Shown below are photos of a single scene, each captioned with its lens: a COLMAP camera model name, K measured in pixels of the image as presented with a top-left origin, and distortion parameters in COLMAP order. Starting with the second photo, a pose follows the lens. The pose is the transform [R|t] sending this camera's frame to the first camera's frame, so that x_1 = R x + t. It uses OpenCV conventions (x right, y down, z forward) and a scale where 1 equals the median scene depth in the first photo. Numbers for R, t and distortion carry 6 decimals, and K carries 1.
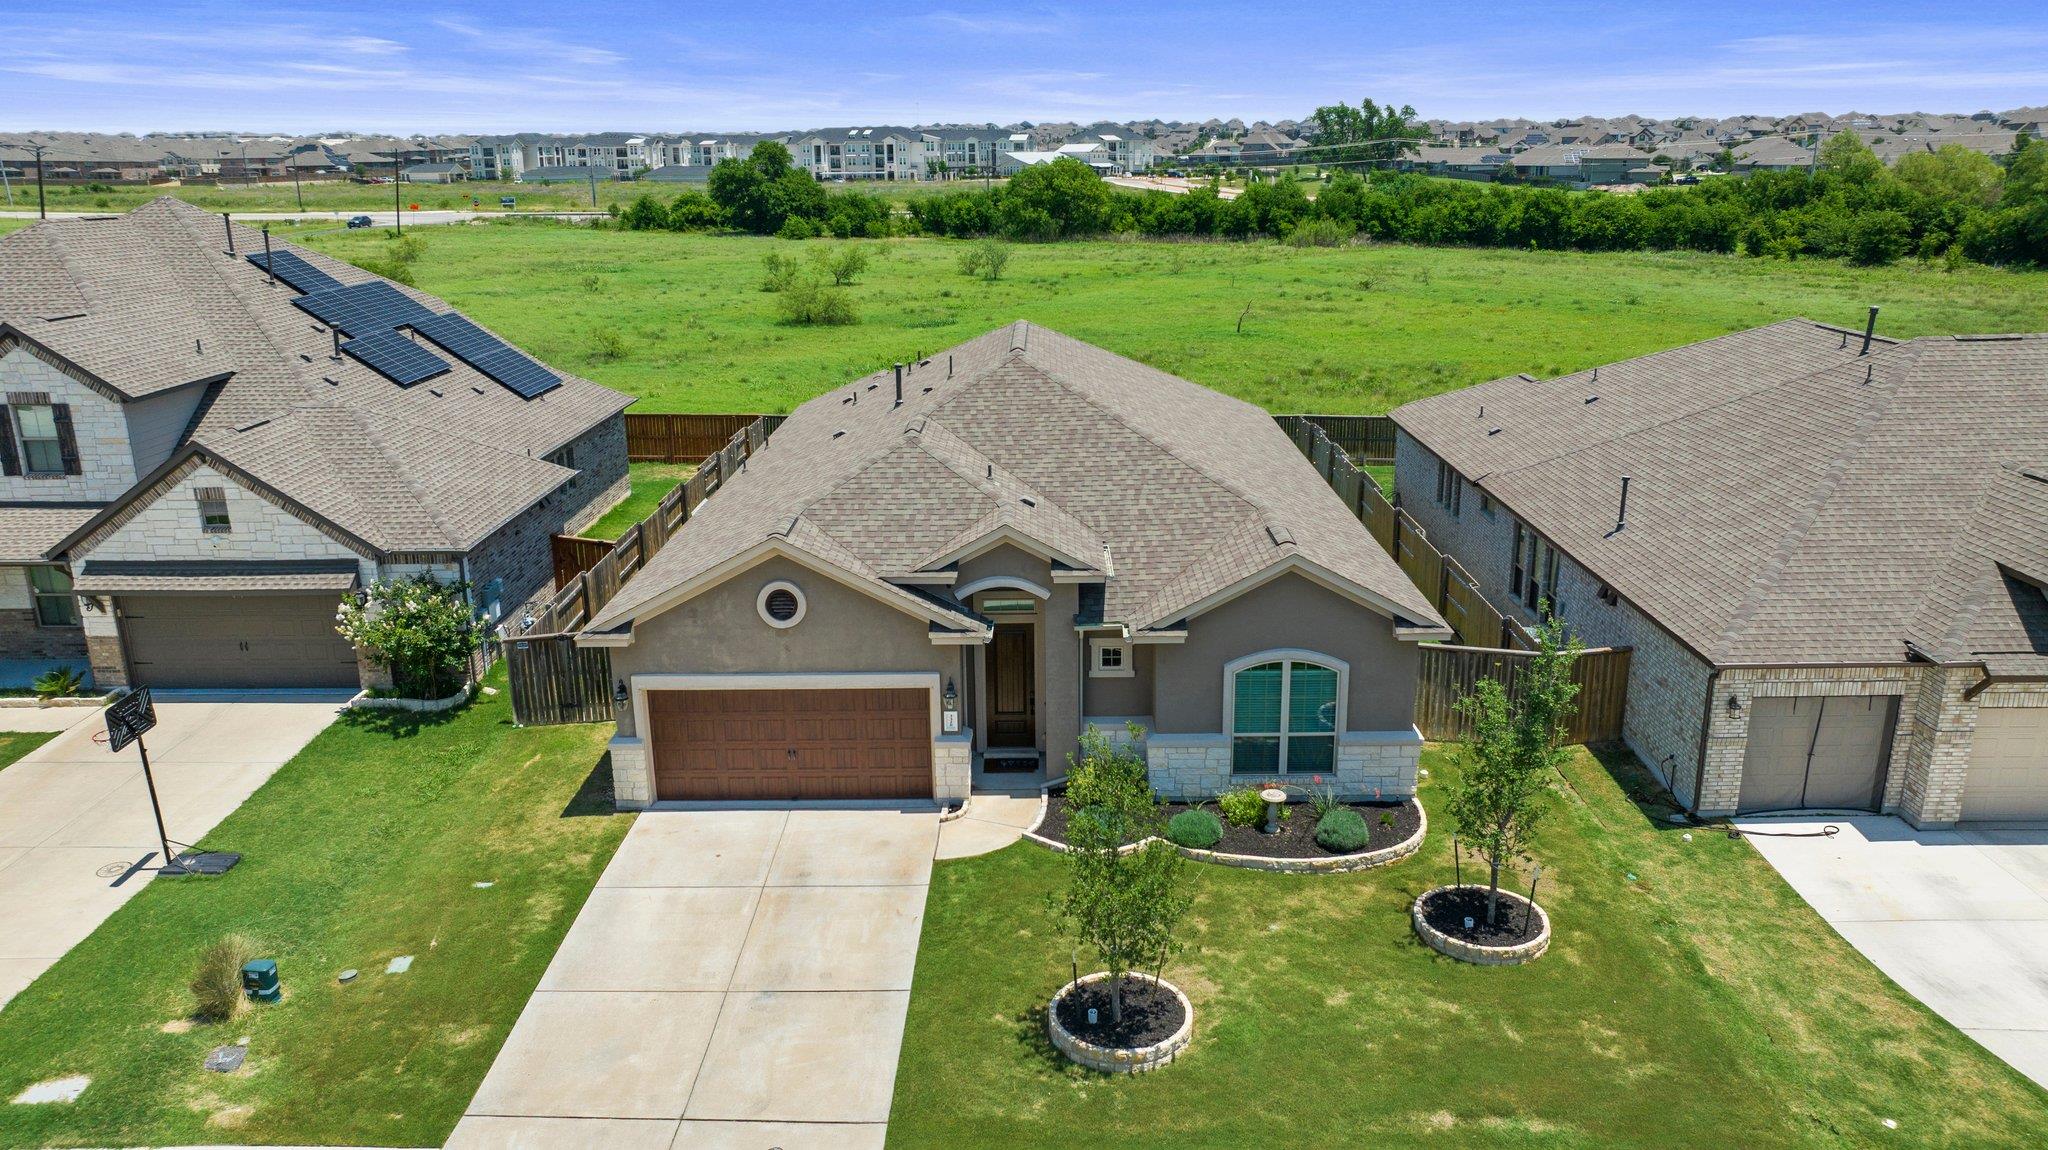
lens RADIAL K [[1433.1, 0, 1024.0], [0, 1433.1, 575.0], [0, 0, 1]] dist [-0.019191, 0.004877]
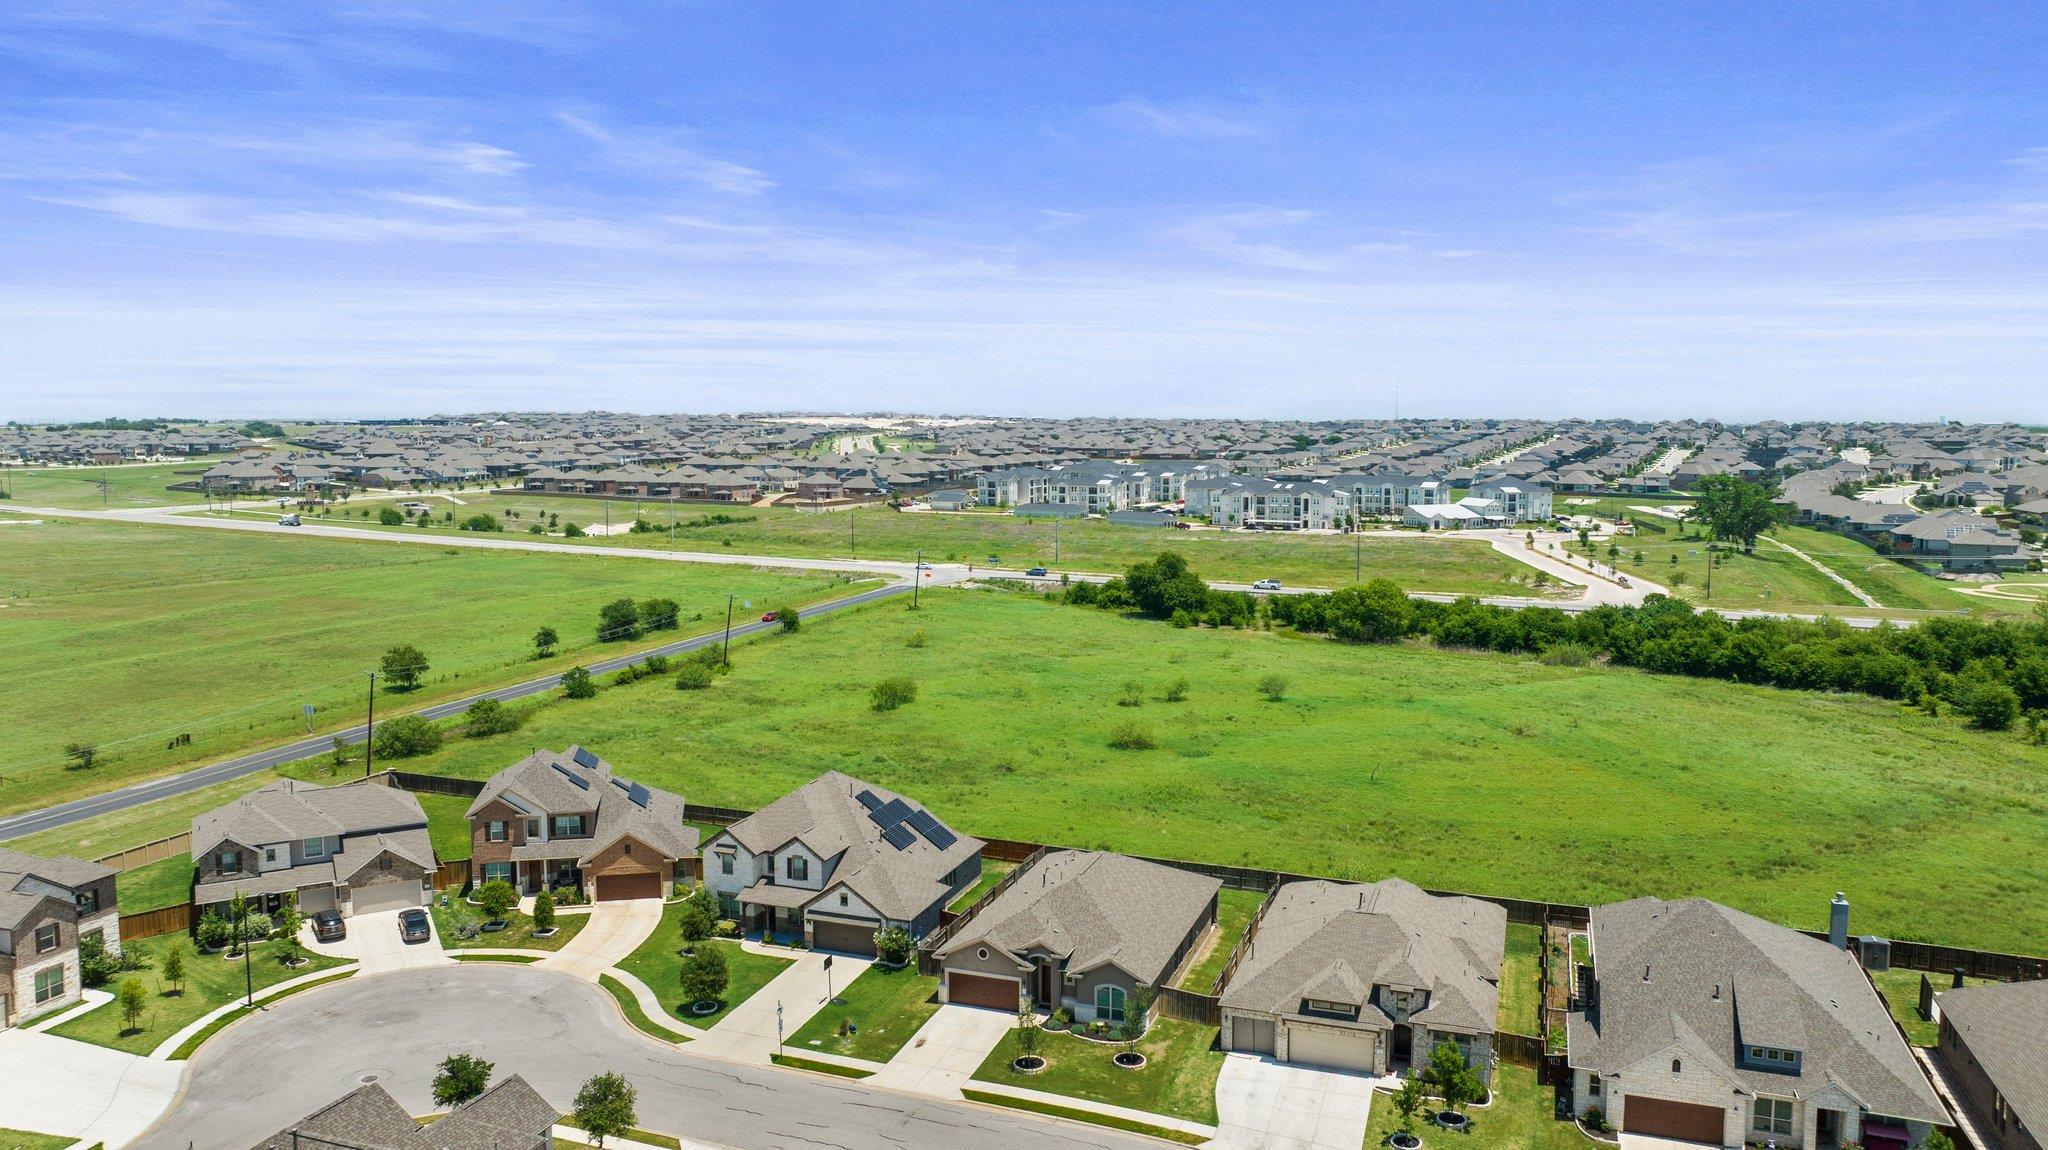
lens RADIAL K [[1433.1, 0, 1024.0], [0, 1433.1, 575.0], [0, 0, 1]] dist [-0.019191, 0.004877]
pose [[0.945026, 0.046582, -0.323659, 0.925412], [-0.102557, 0.982082, -0.158104, -0.312611], [0.310495, 0.182606, 0.932871, -2.236063]]
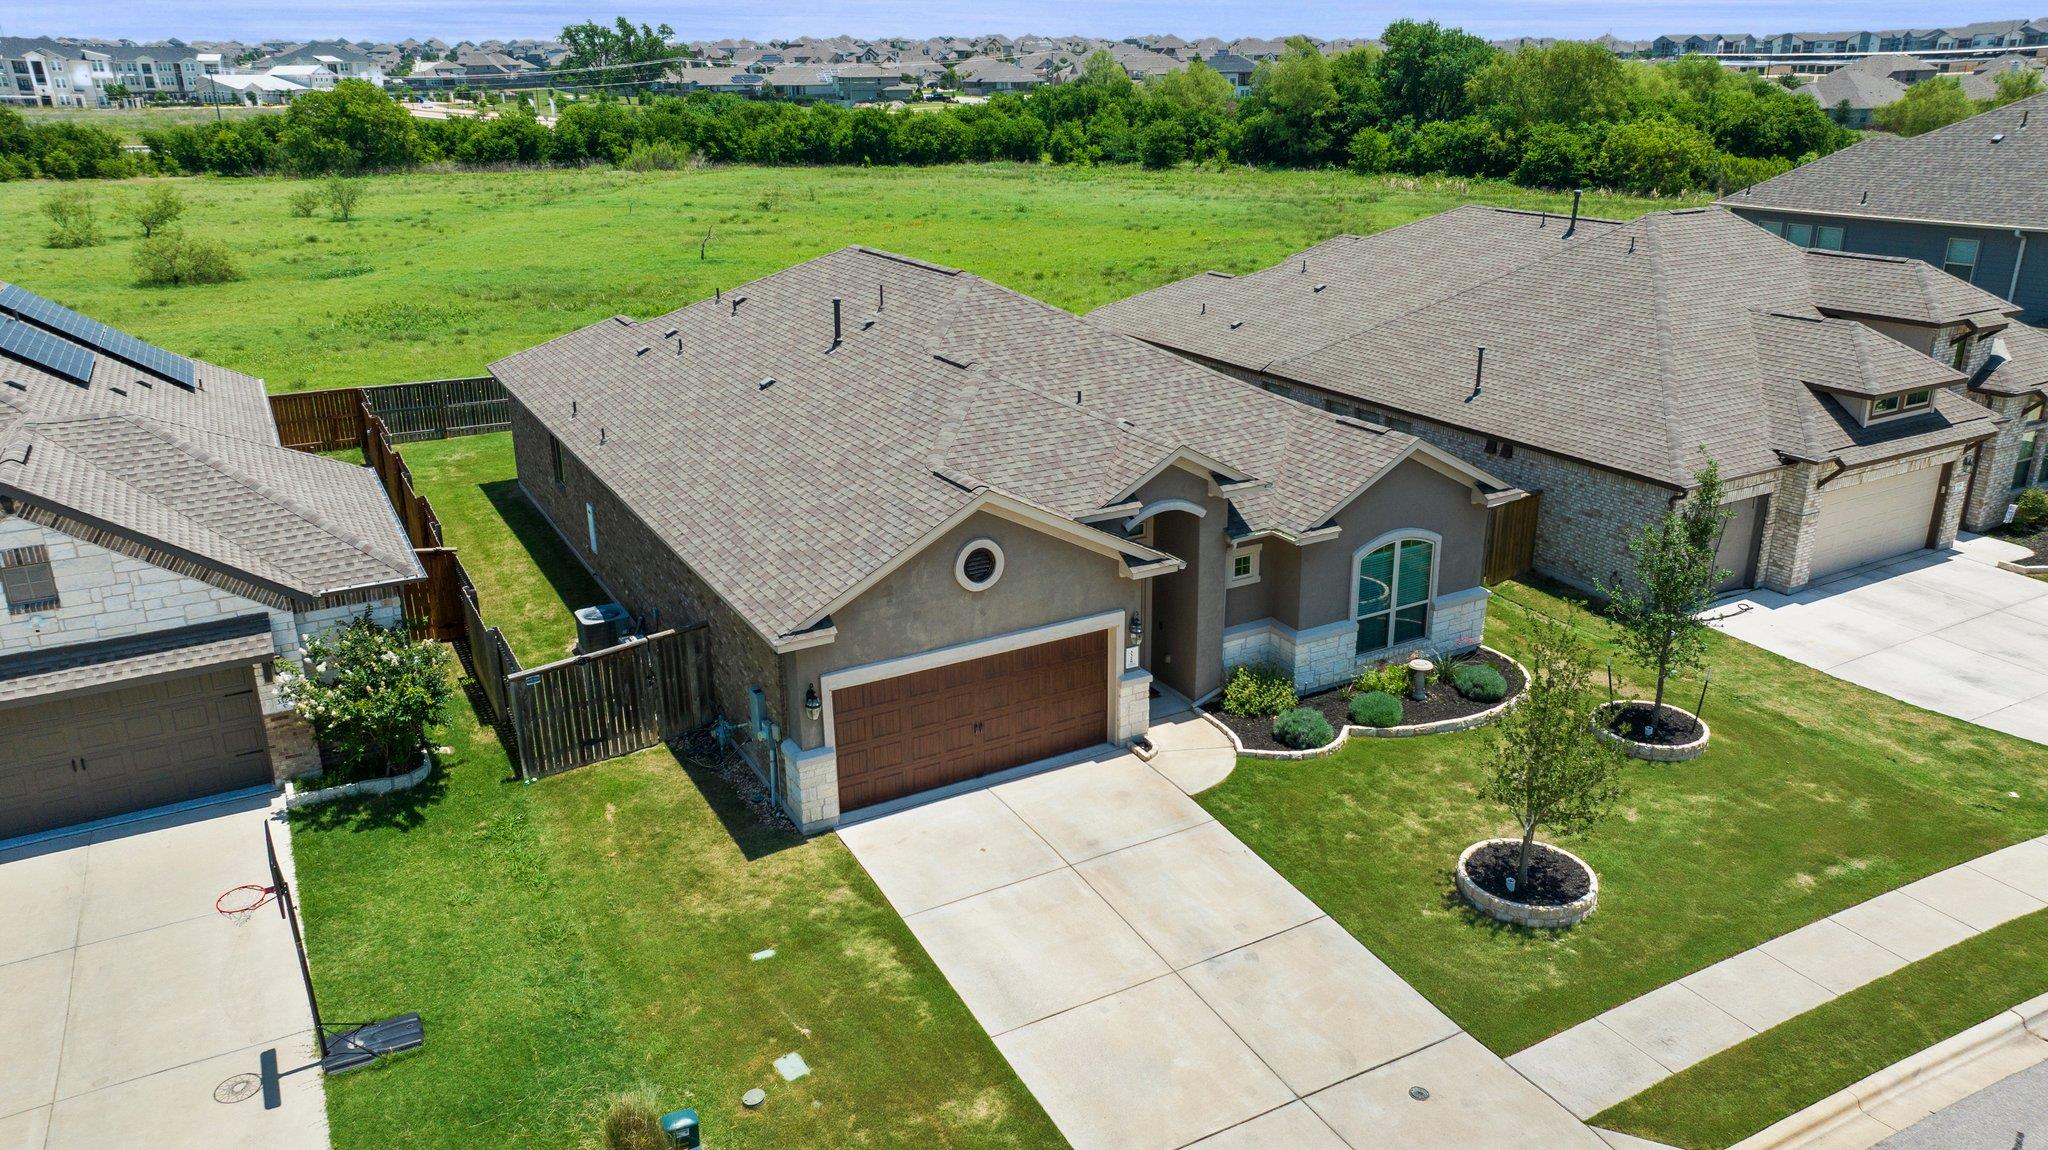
lens RADIAL K [[1433.1, 0, 1024.0], [0, 1433.1, 575.0], [0, 0, 1]] dist [-0.019191, 0.004877]
pose [[0.867078, -0.165021, 0.470046, -0.471012], [0.141363, 0.986260, 0.085483, -0.038233], [-0.477694, -0.007674, 0.878493, 0.159647]]
